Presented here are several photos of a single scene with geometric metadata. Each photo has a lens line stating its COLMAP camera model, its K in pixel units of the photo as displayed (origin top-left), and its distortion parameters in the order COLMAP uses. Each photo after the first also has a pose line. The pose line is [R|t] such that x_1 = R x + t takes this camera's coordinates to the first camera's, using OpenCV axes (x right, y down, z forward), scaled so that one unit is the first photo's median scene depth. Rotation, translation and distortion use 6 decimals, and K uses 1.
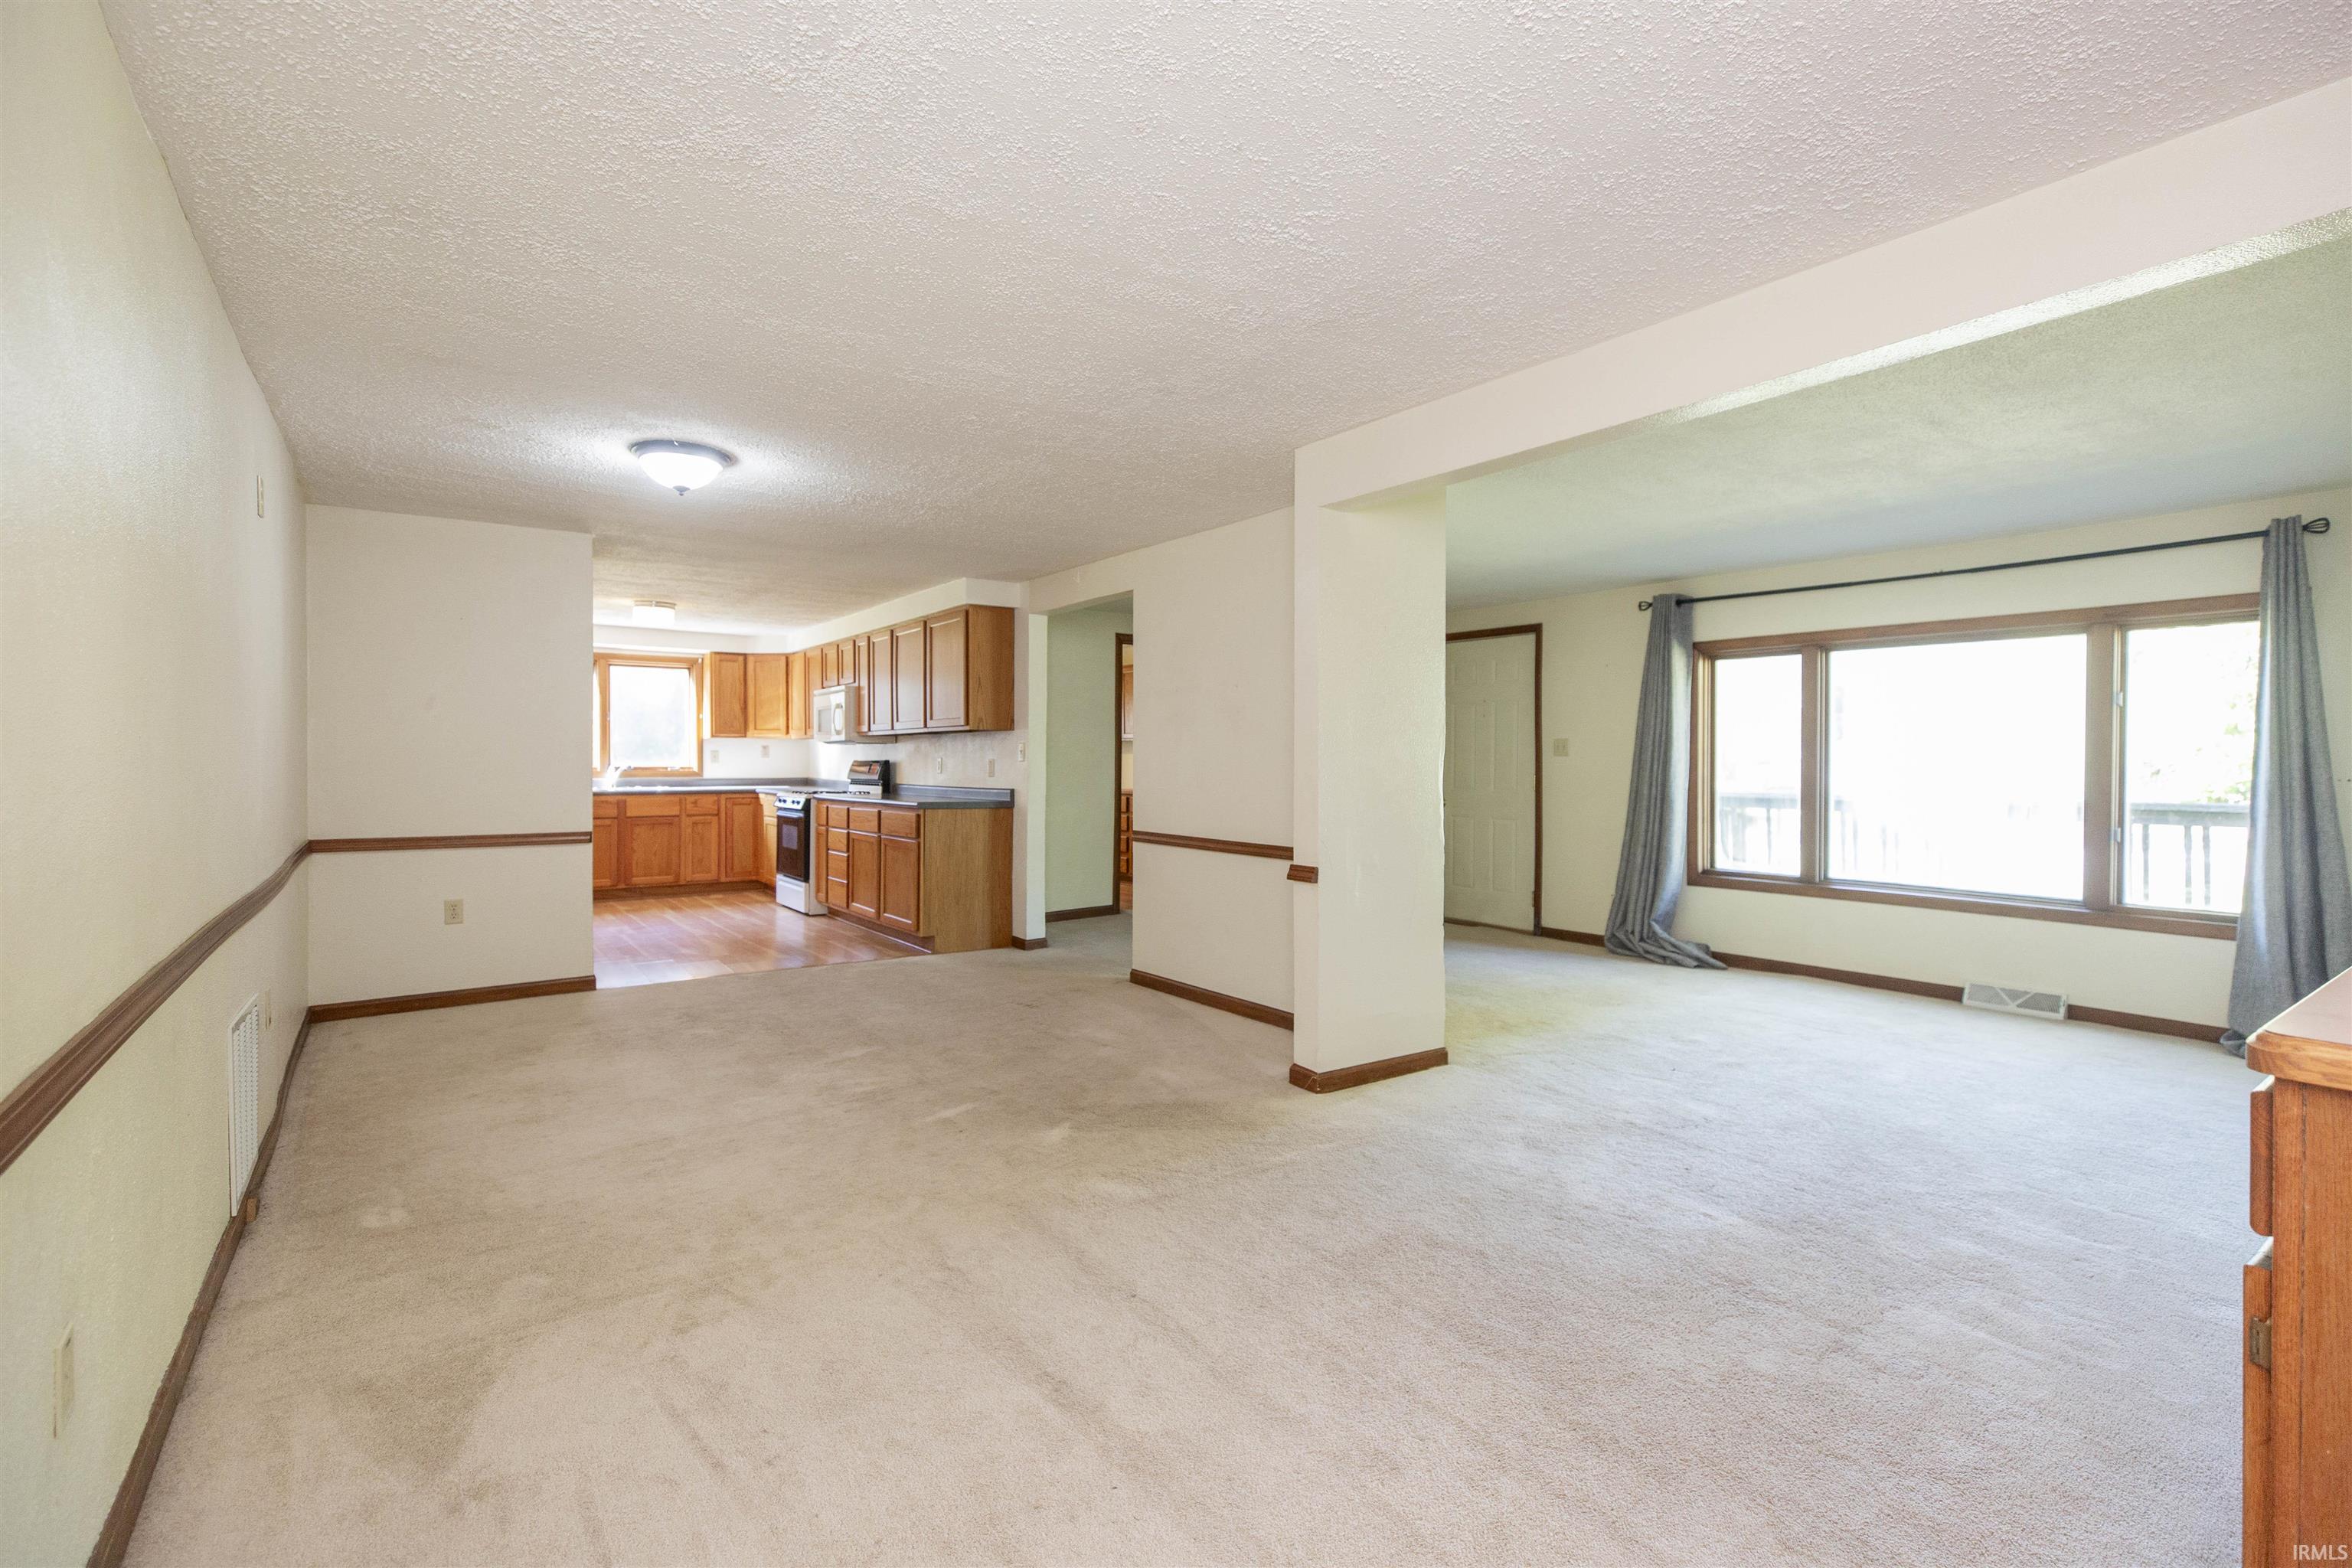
lens RADIAL K [[1050.5, 0, 1178.9], [0, 1050.5, 775.0], [0, 0, 1]] dist [0.000111, -0.000172]
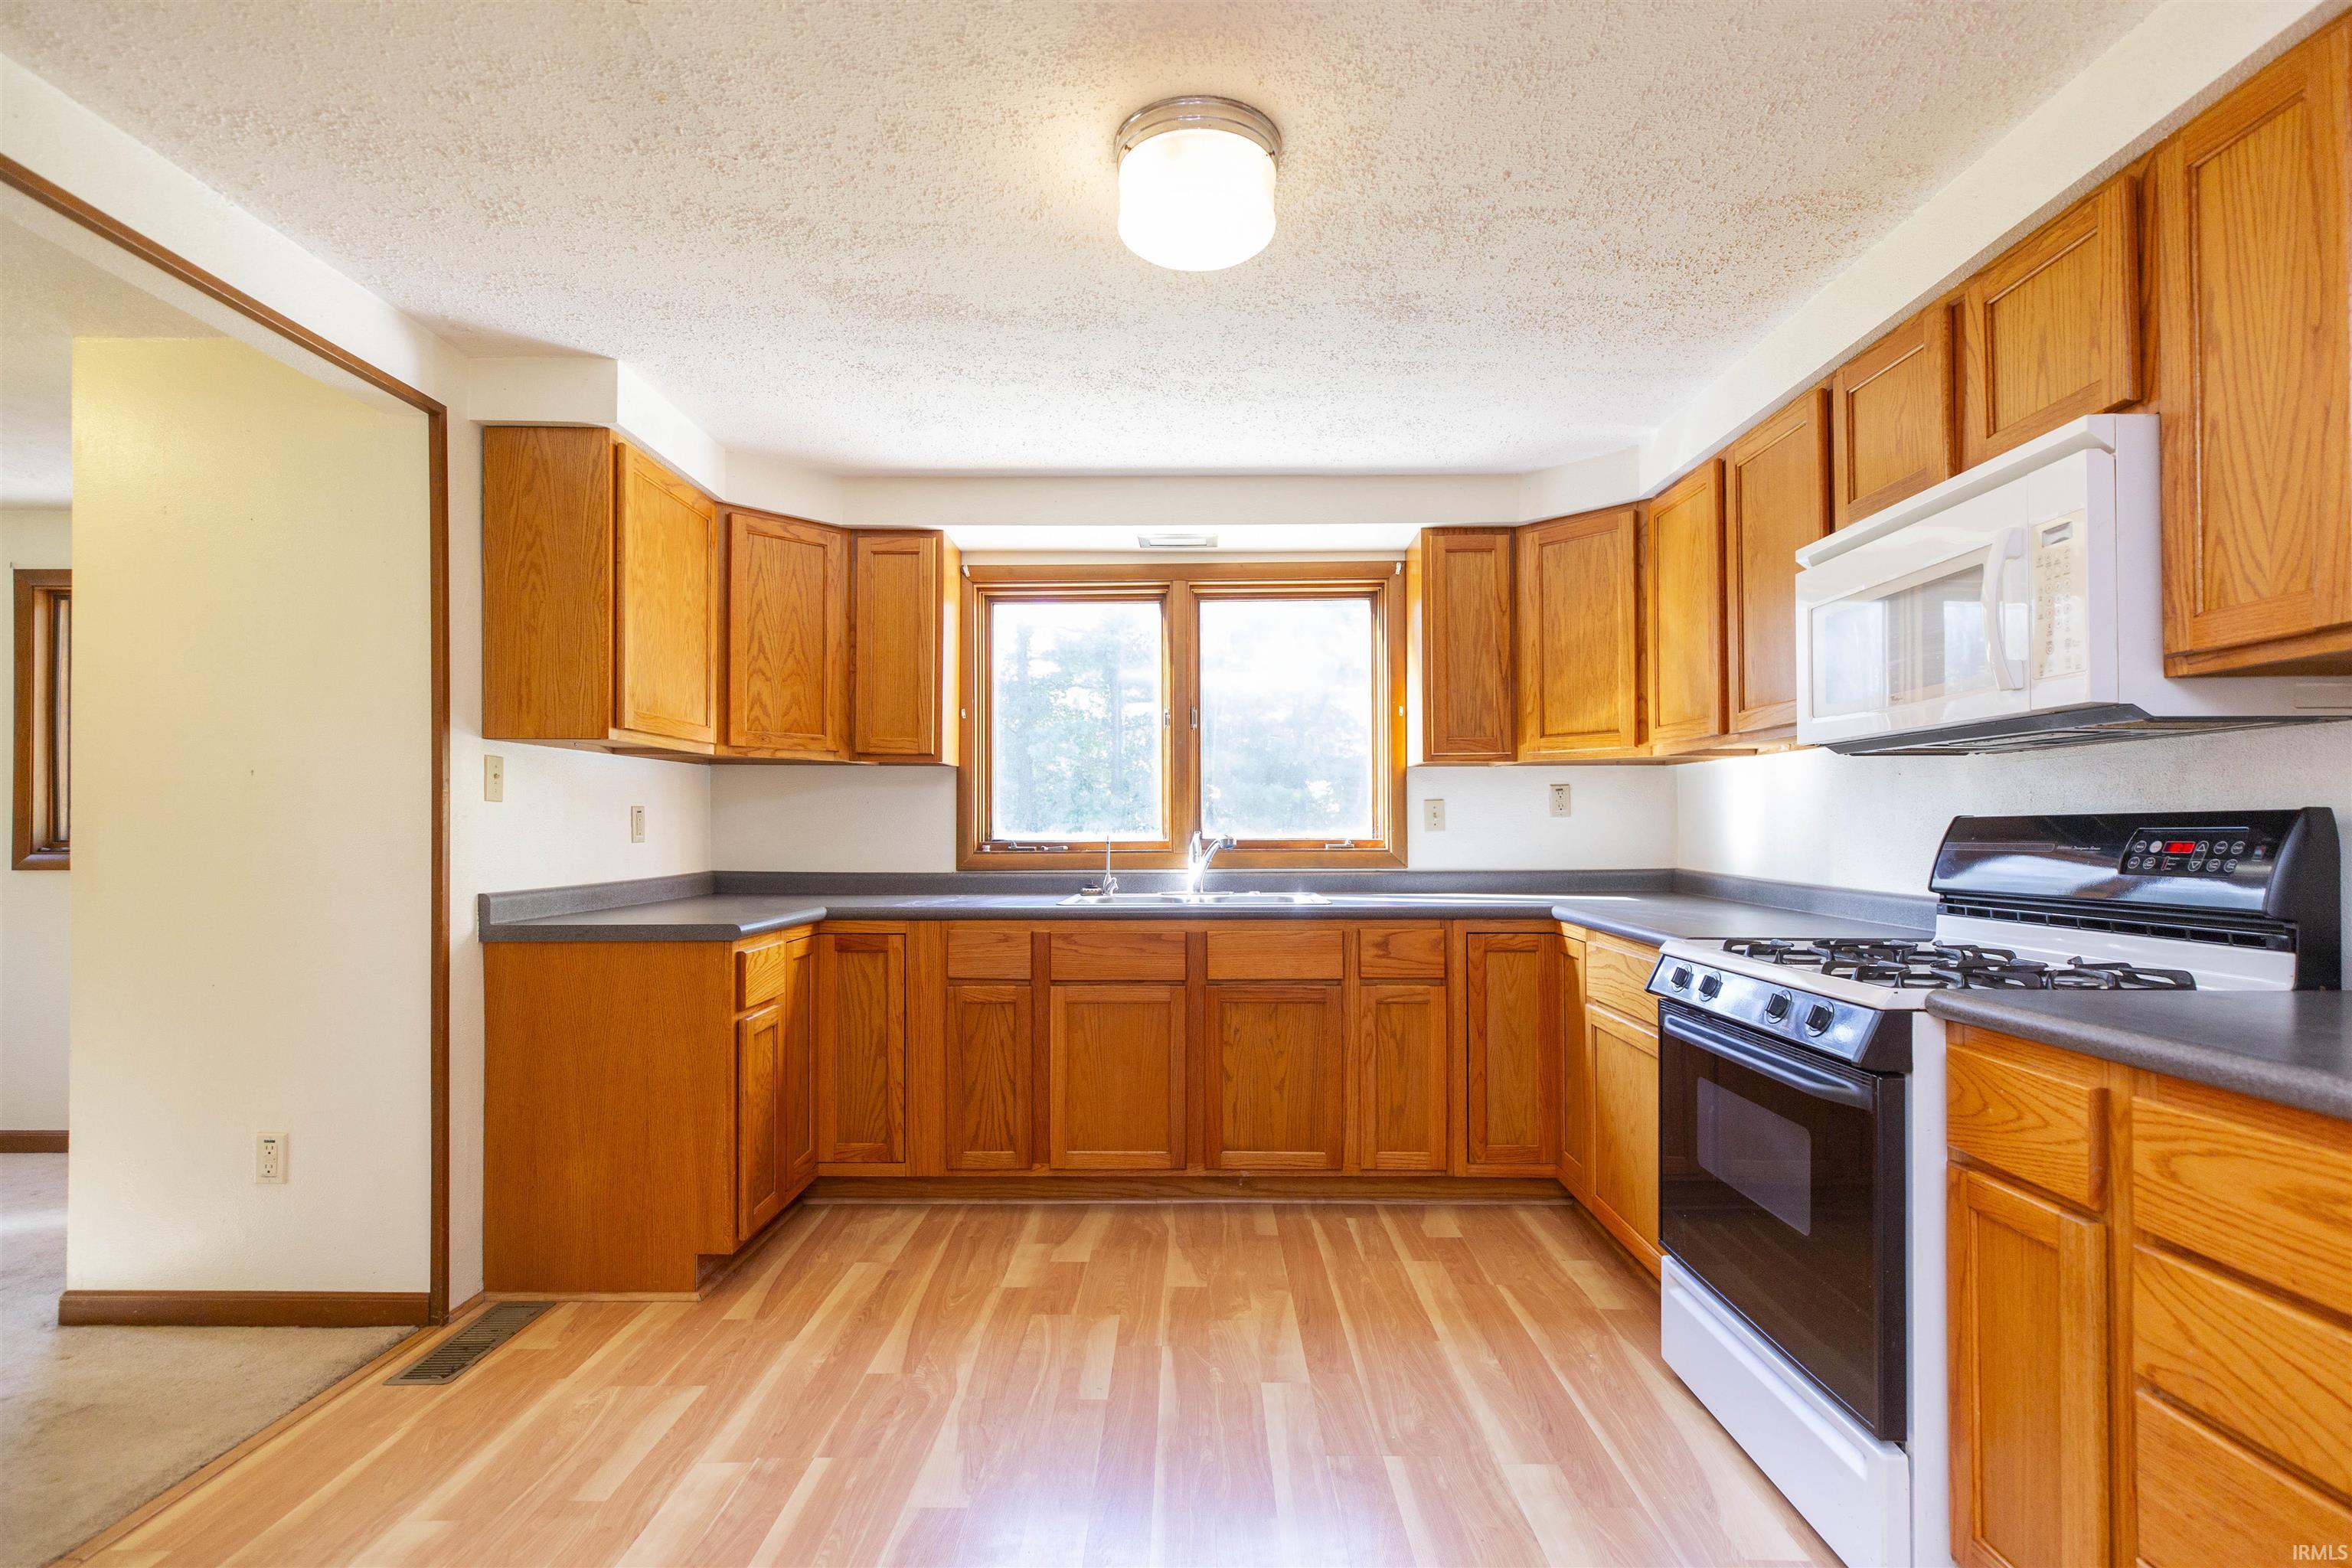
lens RADIAL K [[1095.1, 0, 1188.5], [0, 1095.1, 818.2], [0, 0, 1]] dist [0.003667, -0.000151]
pose [[0.807098, -0.011686, -0.590302, -0.294337], [-0.000859, 0.999780, -0.020968, -0.007748], [0.590417, 0.017430, 0.806910, 0.660201]]
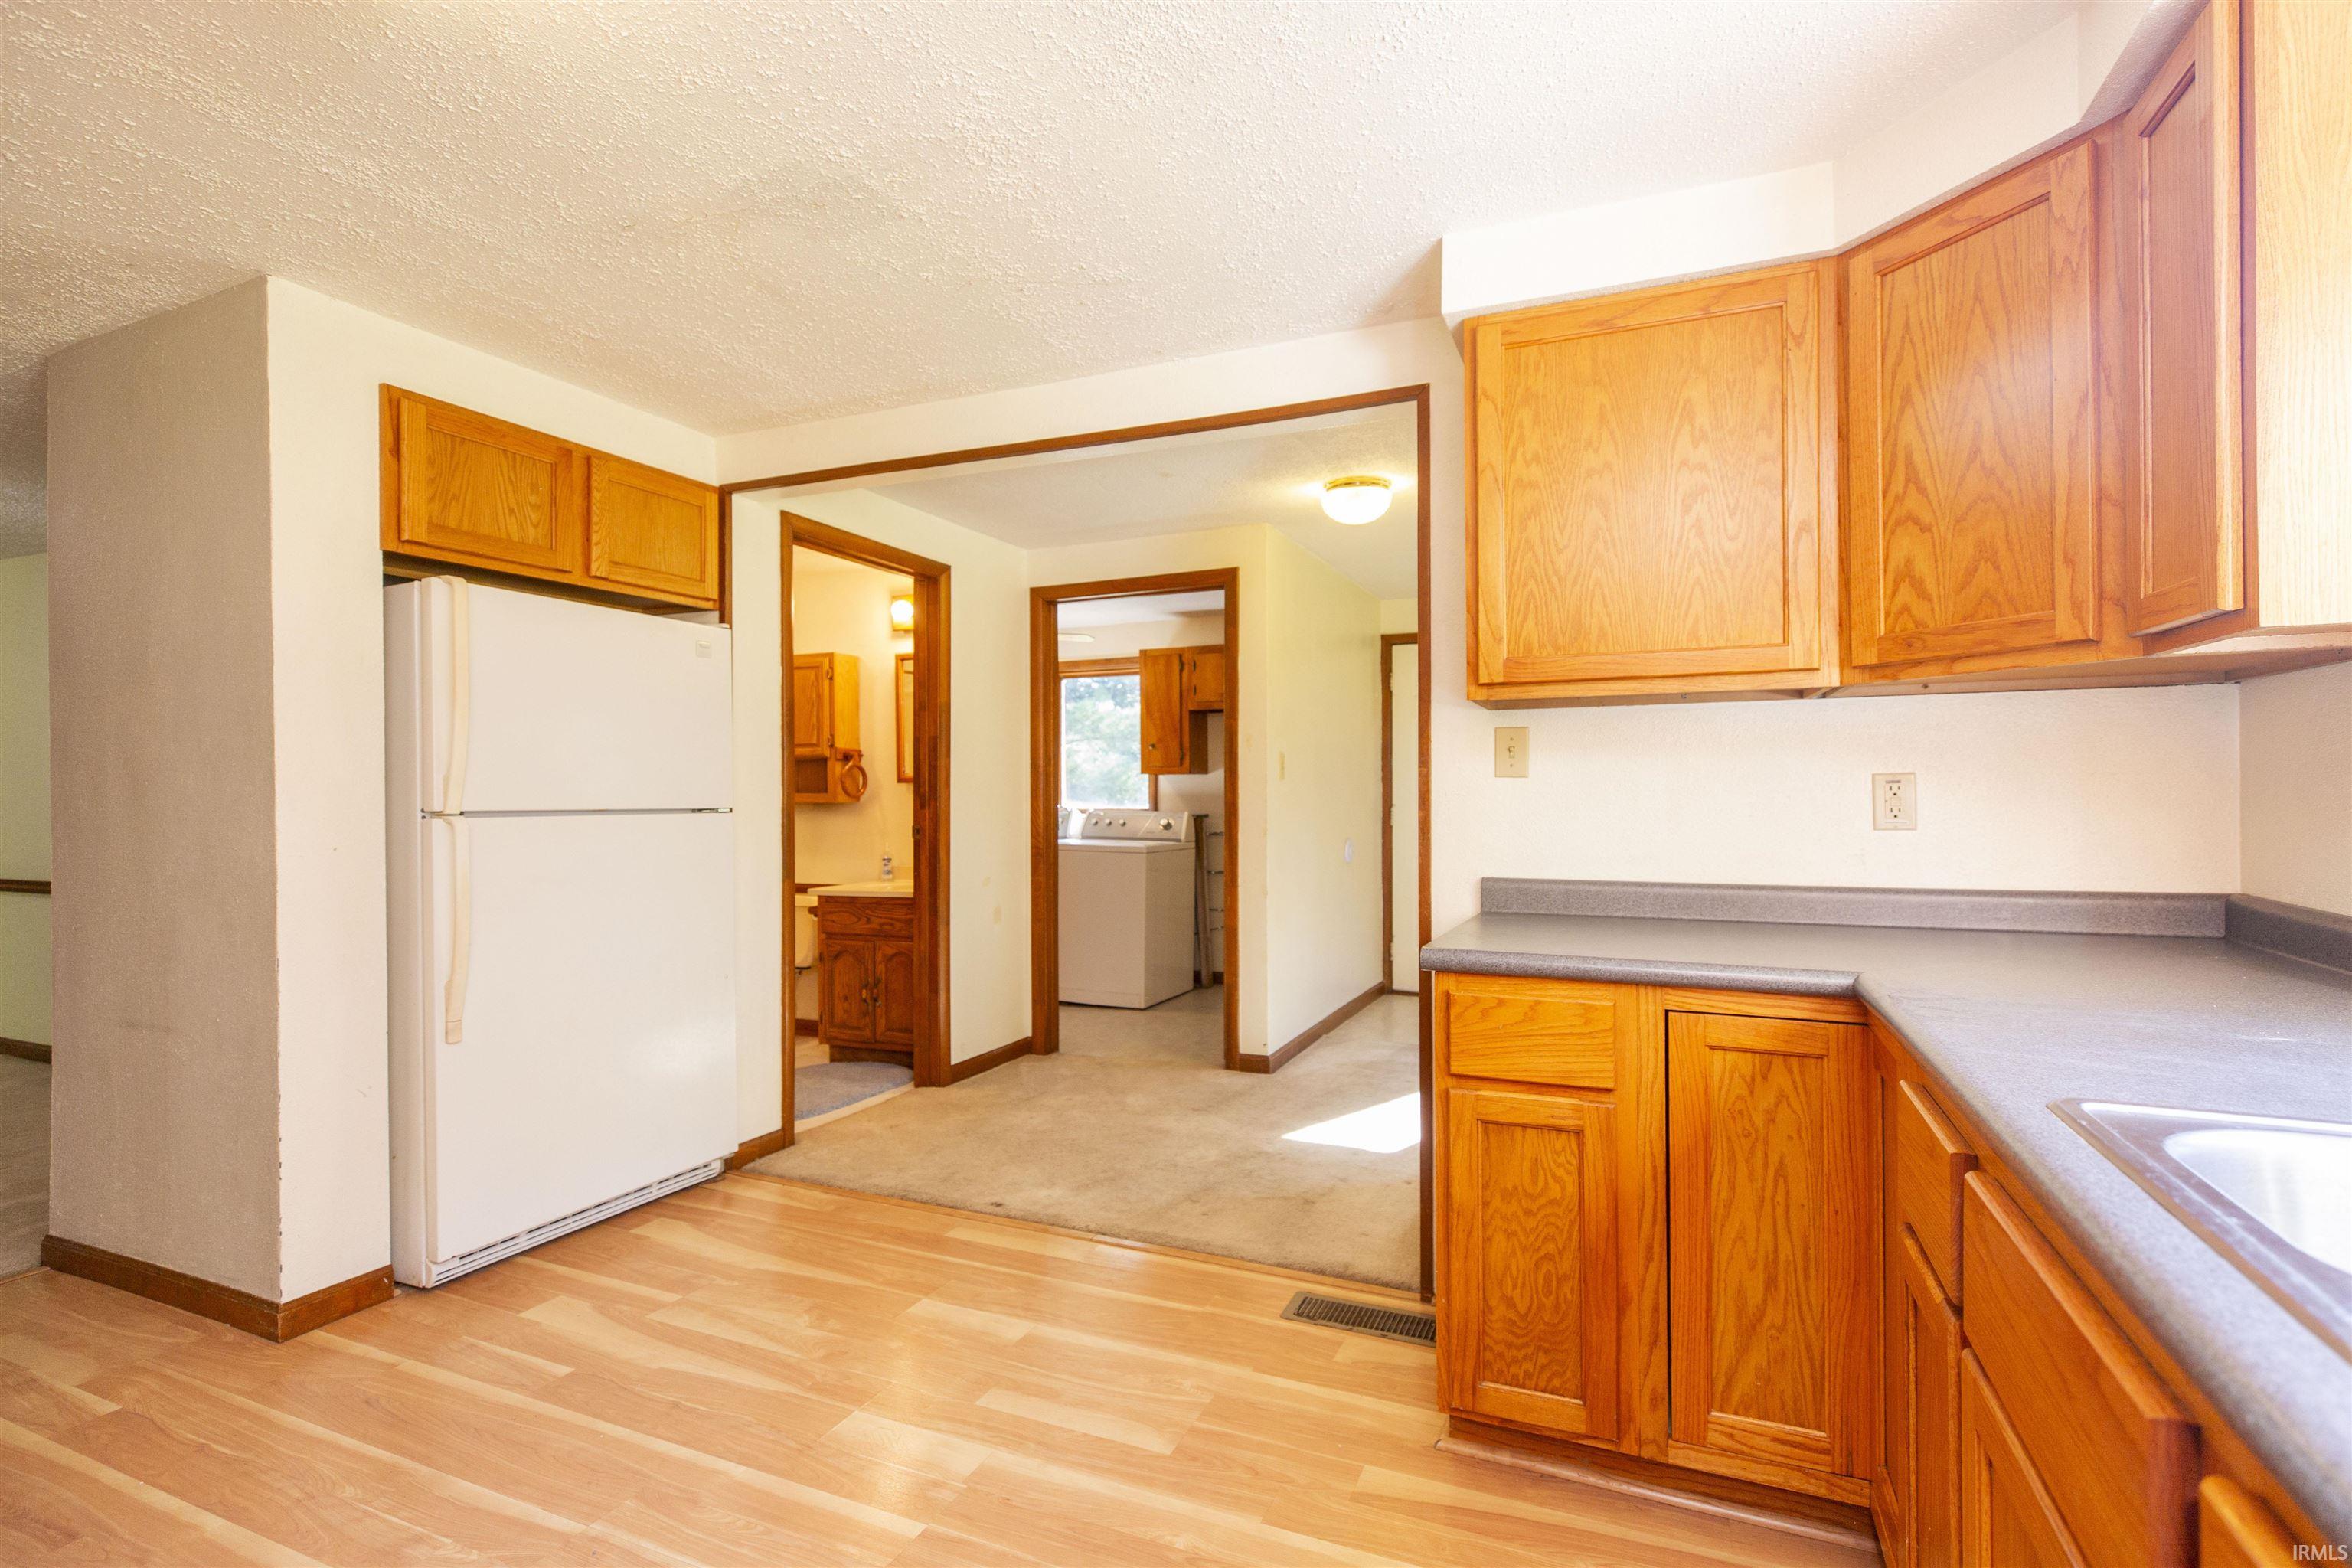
lens RADIAL K [[1050.5, 0, 1178.9], [0, 1050.5, 775.0], [0, 0, 1]] dist [0.000111, -0.000172]
pose [[-0.849071, -0.001716, -0.528275, -0.418346], [-0.002833, 0.999995, 0.001305, -0.018776], [0.528271, 0.002604, -0.849072, 0.967132]]
